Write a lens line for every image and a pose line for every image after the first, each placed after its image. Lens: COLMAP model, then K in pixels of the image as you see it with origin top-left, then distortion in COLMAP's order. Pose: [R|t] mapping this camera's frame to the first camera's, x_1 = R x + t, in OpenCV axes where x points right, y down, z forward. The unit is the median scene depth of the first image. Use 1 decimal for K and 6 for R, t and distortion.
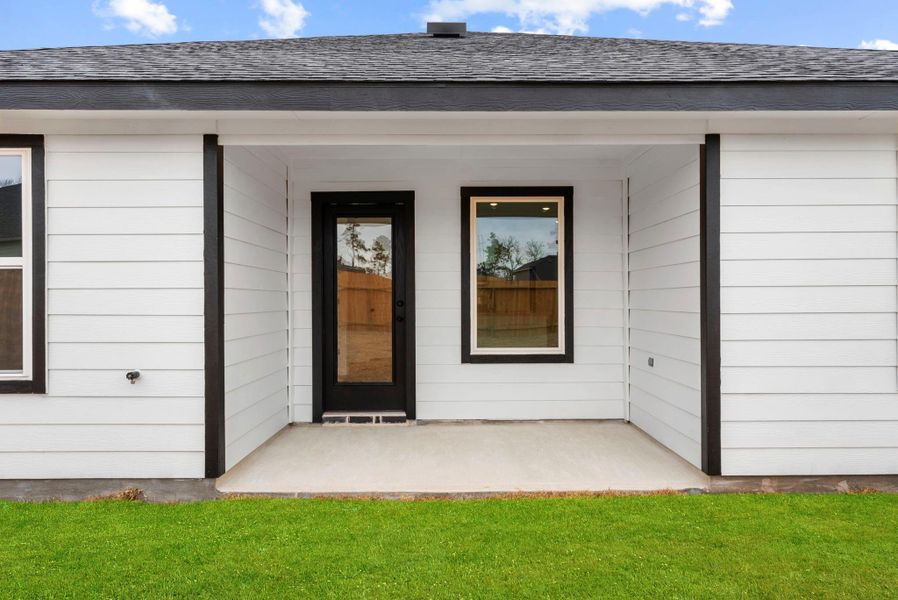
lens RADIAL K [[607.3, 0, 447.0], [0, 607.3, 298.4], [0, 0, 1]] dist [-0.001858, -0.002012]
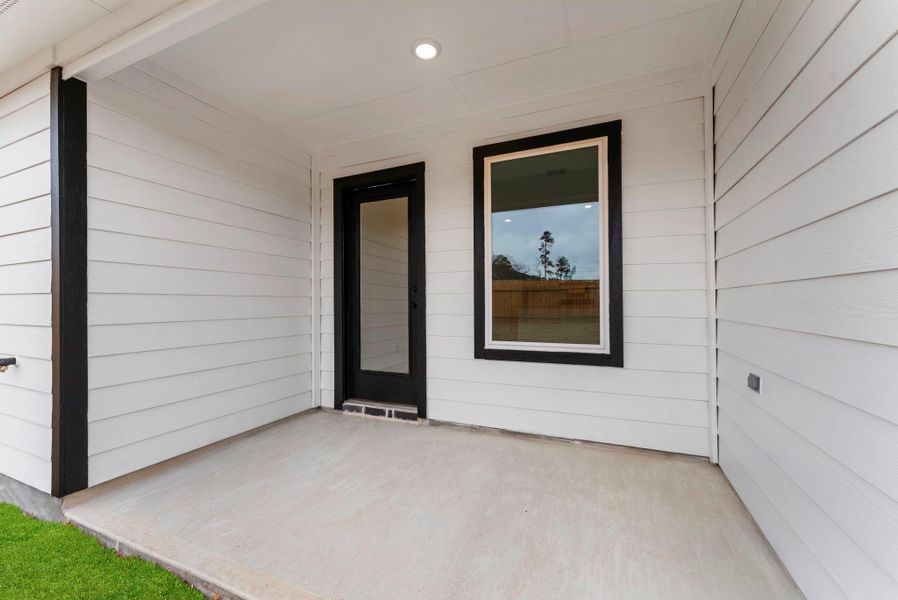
lens RADIAL K [[362.6, 0, 450.4], [0, 362.6, 300.9], [0, 0, 1]] dist [0.000329, 0.000145]
pose [[0.916355, -0.004754, -0.400339, 0.193224], [0.004154, 0.999989, -0.002366, 0.028731], [0.400346, 0.000505, 0.916364, 0.529016]]
